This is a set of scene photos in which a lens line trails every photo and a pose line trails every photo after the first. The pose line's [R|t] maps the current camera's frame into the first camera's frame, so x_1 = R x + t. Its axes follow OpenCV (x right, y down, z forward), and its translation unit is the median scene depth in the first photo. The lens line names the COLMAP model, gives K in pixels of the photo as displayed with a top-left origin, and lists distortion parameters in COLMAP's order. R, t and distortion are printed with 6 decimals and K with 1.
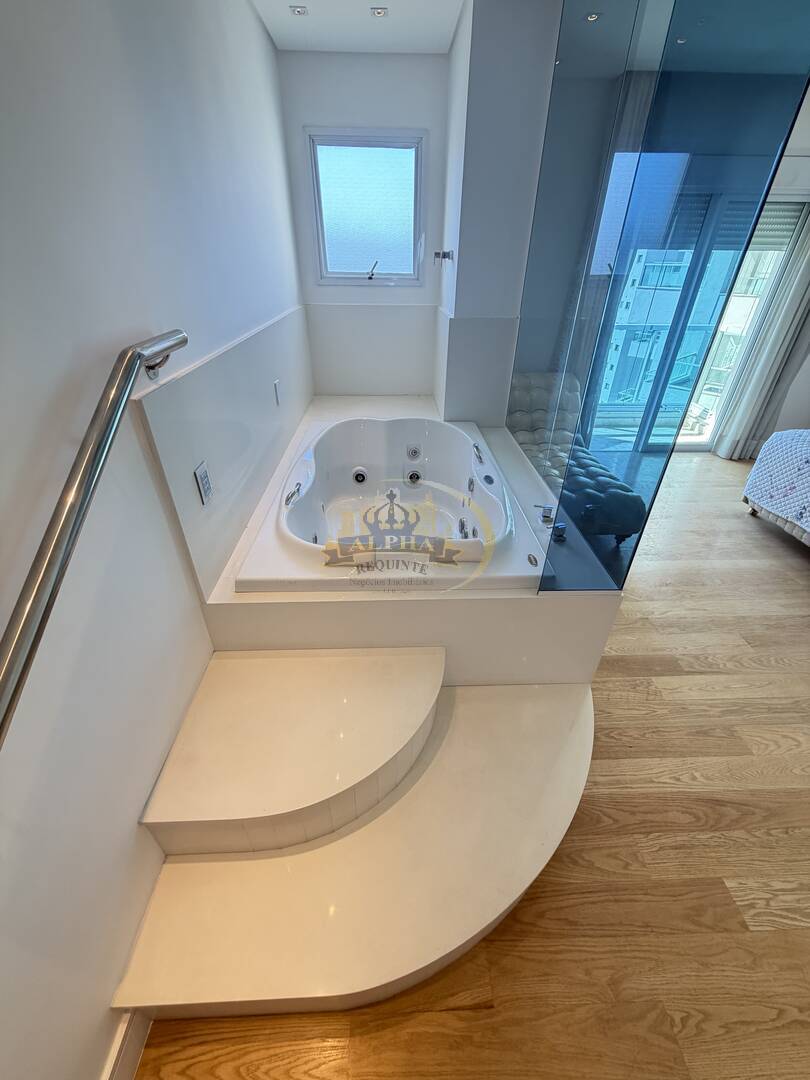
lens RADIAL K [[433.4, 0, 405.3], [0, 433.4, 533.9], [0, 0, 1]] dist [-0.002419, -0.000220]
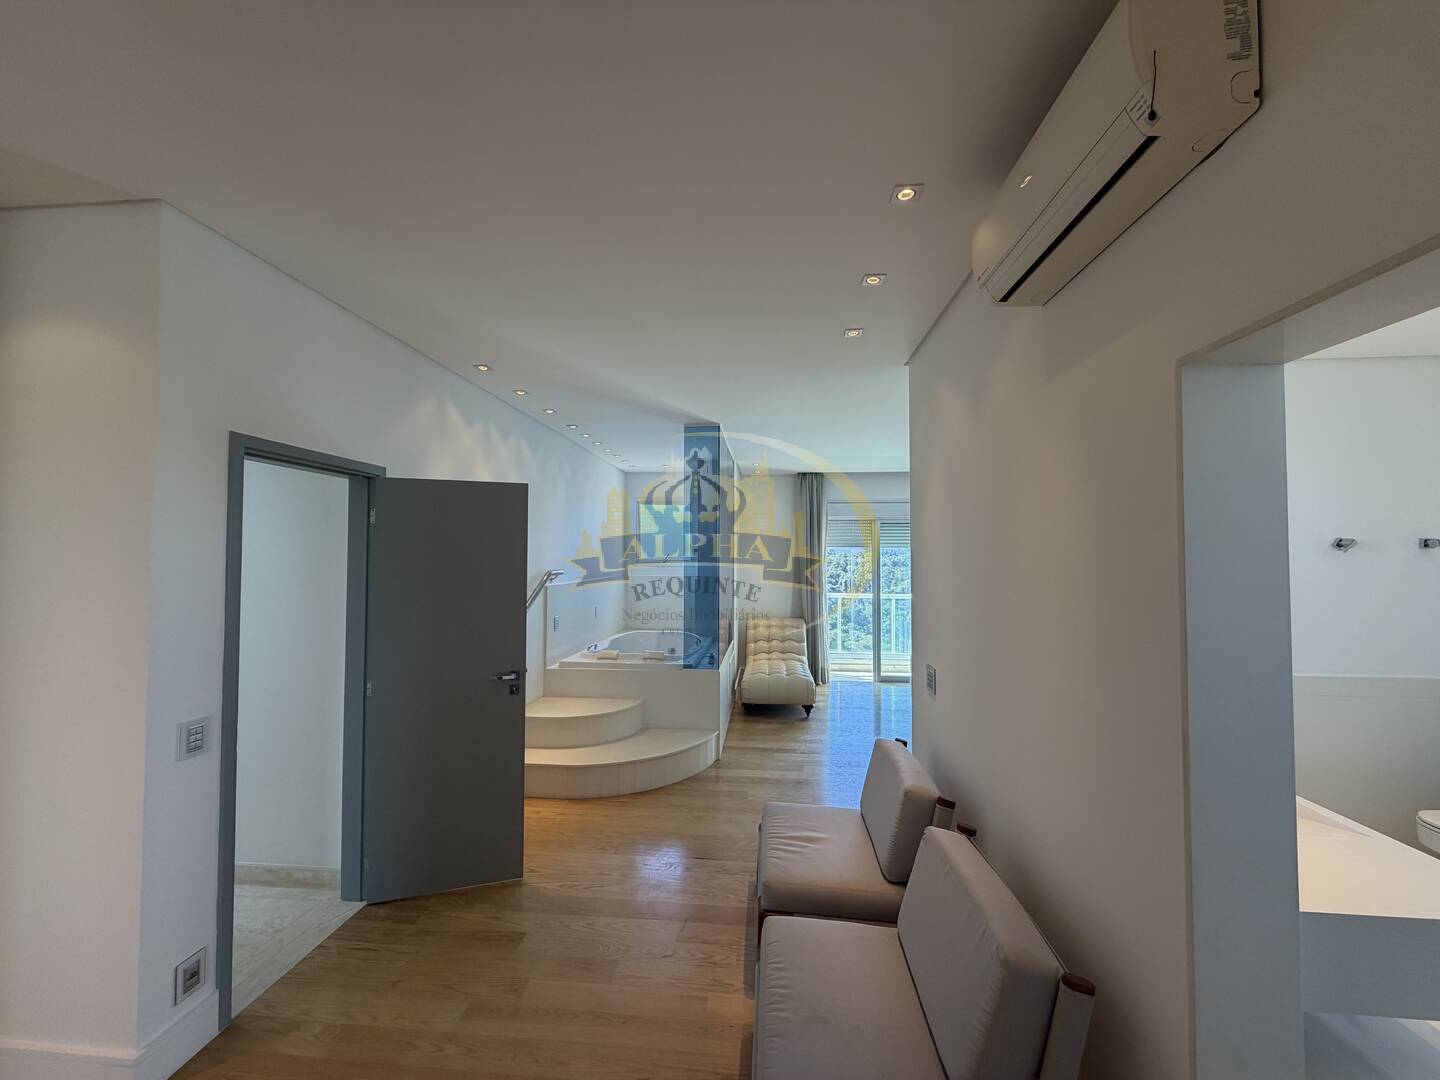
lens RADIAL K [[574.2, 0, 716.2], [0, 574.2, 539.4], [0, 0, 1]] dist [-0.003268, 0.000027]
pose [[0.992249, -0.015850, -0.123249, 0.313151], [-0.057946, 0.818376, -0.571755, 0.472859], [0.109926, 0.574465, 0.811114, -0.675085]]
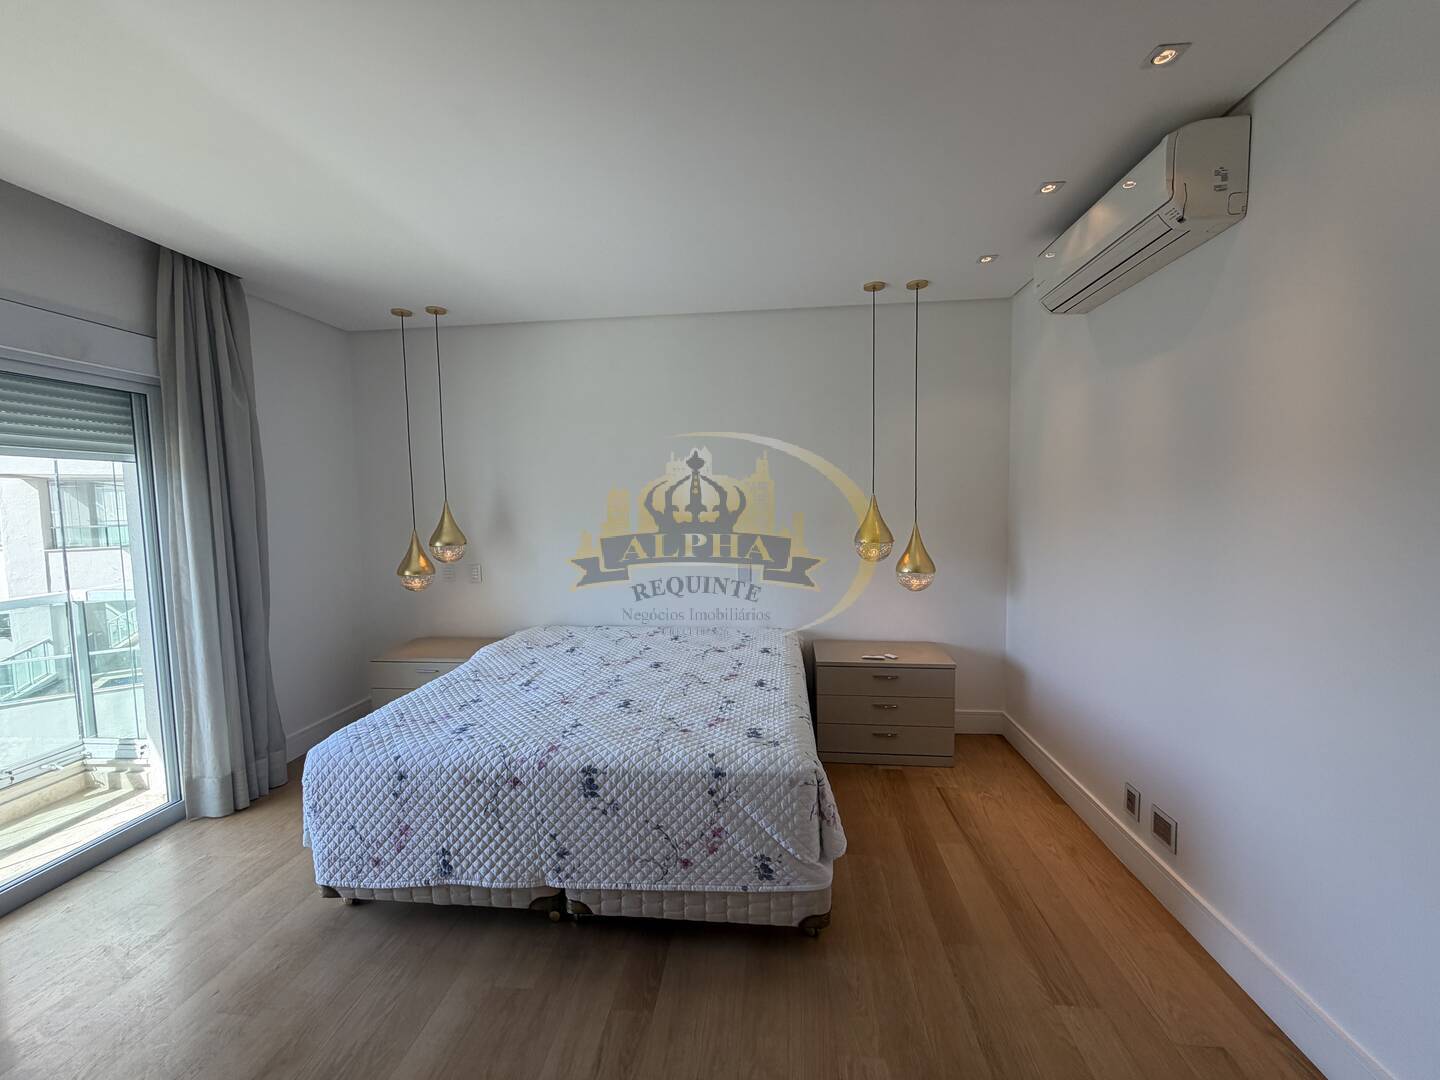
lens RADIAL K [[575.3, 0, 716.0], [0, 575.3, 540.1], [0, 0, 1]] dist [-0.001347, 0.000726]
pose [[0.141434, -0.089093, 0.985930, 0.202275], [0.551984, 0.833846, -0.003834, -0.127073], [-0.821772, 0.544760, 0.167112, 0.262812]]
